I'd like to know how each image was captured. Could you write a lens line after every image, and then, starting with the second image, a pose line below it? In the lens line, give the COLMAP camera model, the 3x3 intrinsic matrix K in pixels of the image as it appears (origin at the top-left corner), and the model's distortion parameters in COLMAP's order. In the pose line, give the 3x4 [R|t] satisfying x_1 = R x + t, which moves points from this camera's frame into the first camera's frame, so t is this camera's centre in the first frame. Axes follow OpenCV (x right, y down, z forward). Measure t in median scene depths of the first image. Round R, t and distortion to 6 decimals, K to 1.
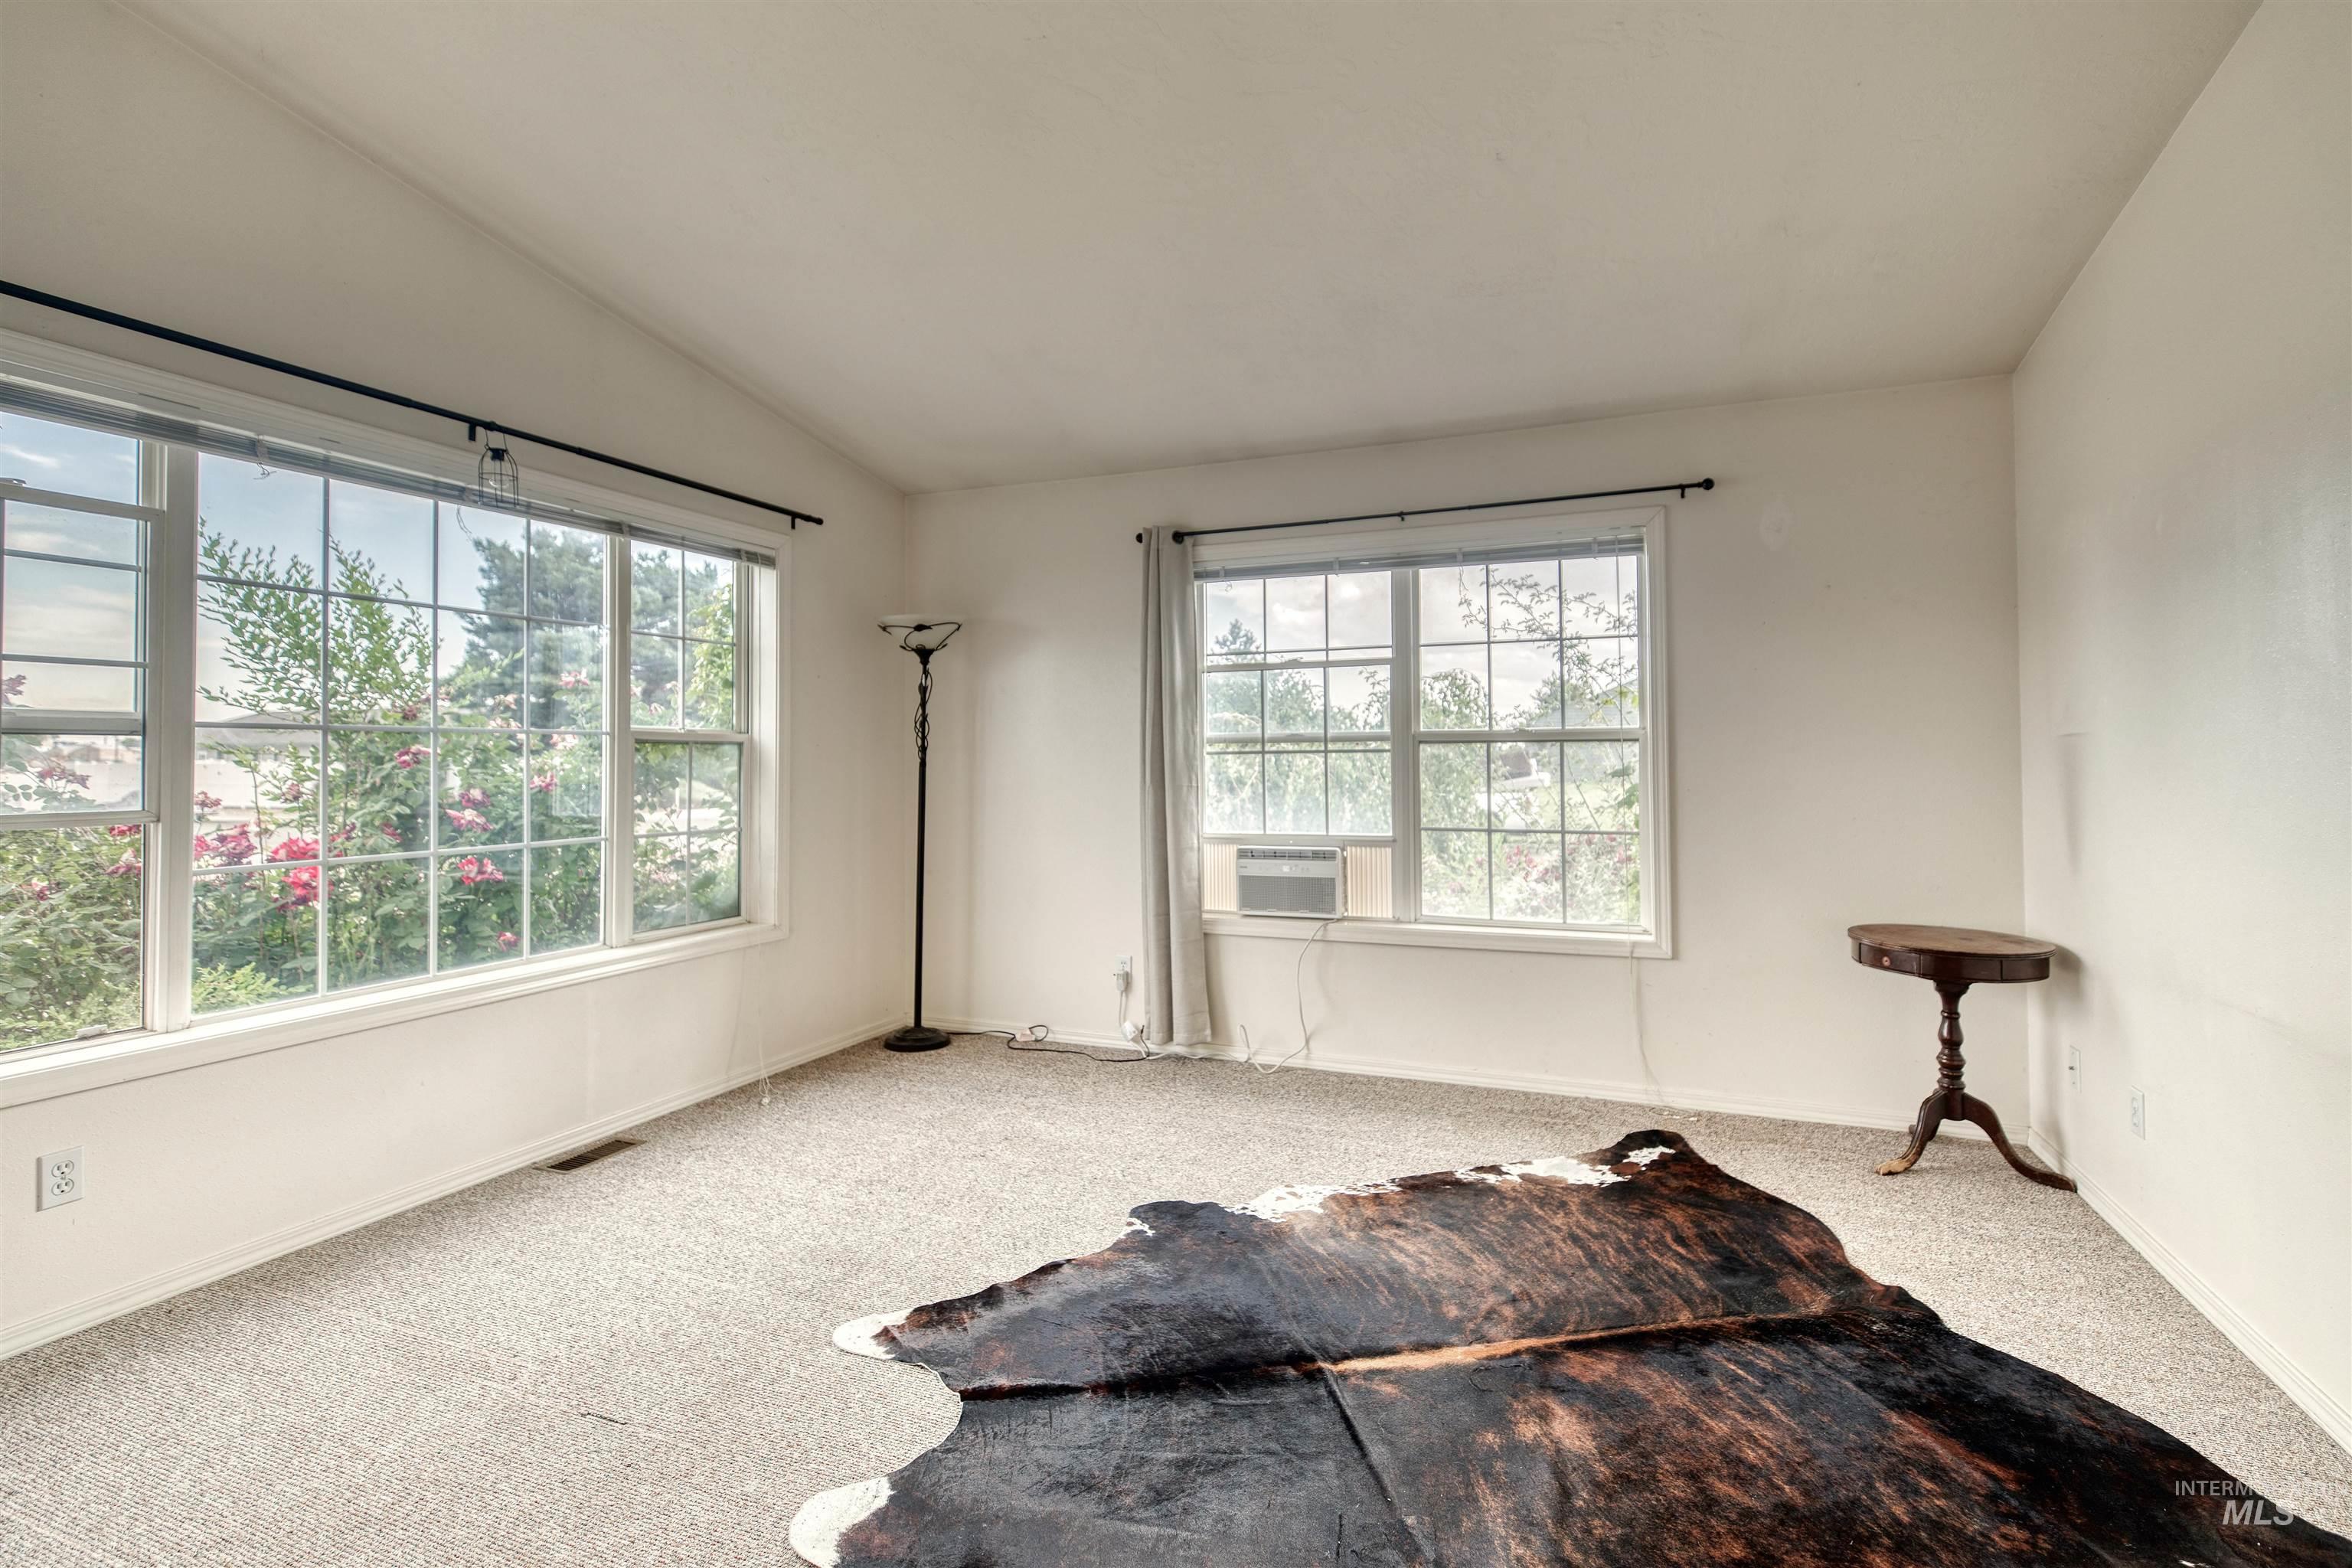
lens RADIAL K [[1067.0, 0, 1182.9], [0, 1067.0, 740.6], [0, 0, 1]] dist [0.004312, -0.000528]
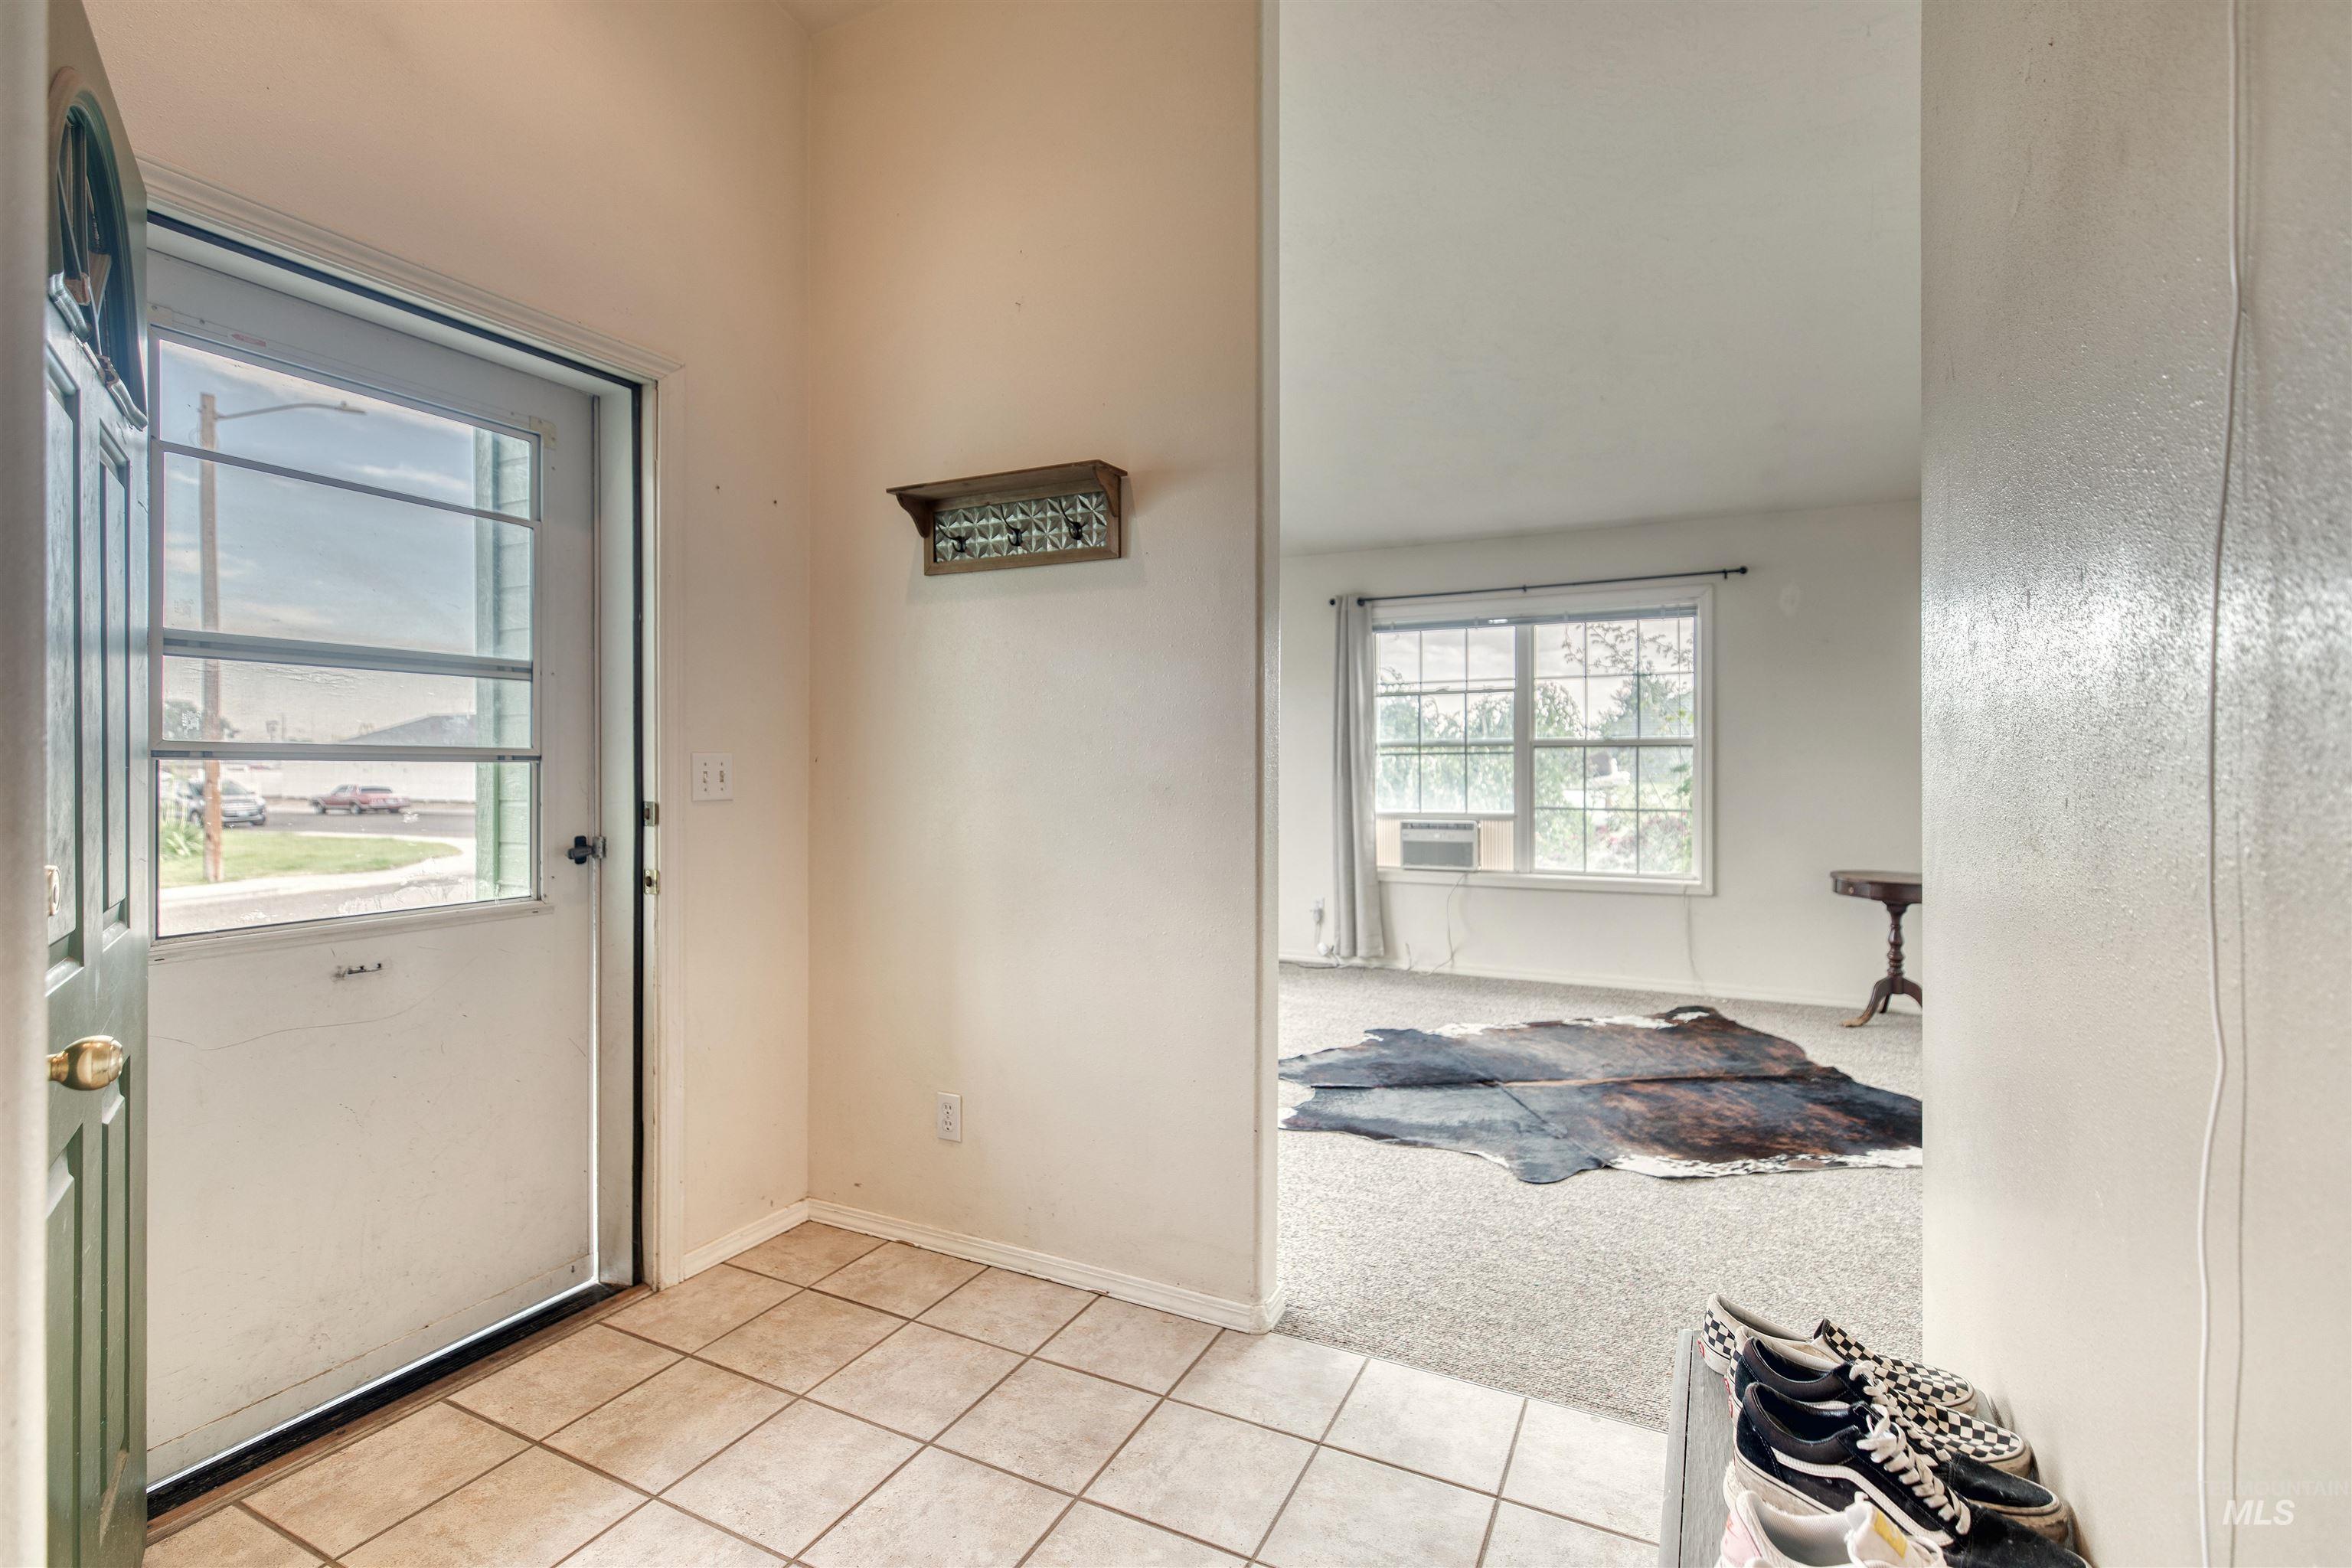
lens RADIAL K [[1067.0, 0, 1175.8], [0, 1067.0, 777.6], [0, 0, 1]] dist [0.004312, -0.000528]
pose [[0.997488, 0.002420, -0.070794, -0.169595], [-0.000050, 0.999440, 0.033452, -0.006156], [0.070836, -0.033364, 0.996930, -0.498062]]
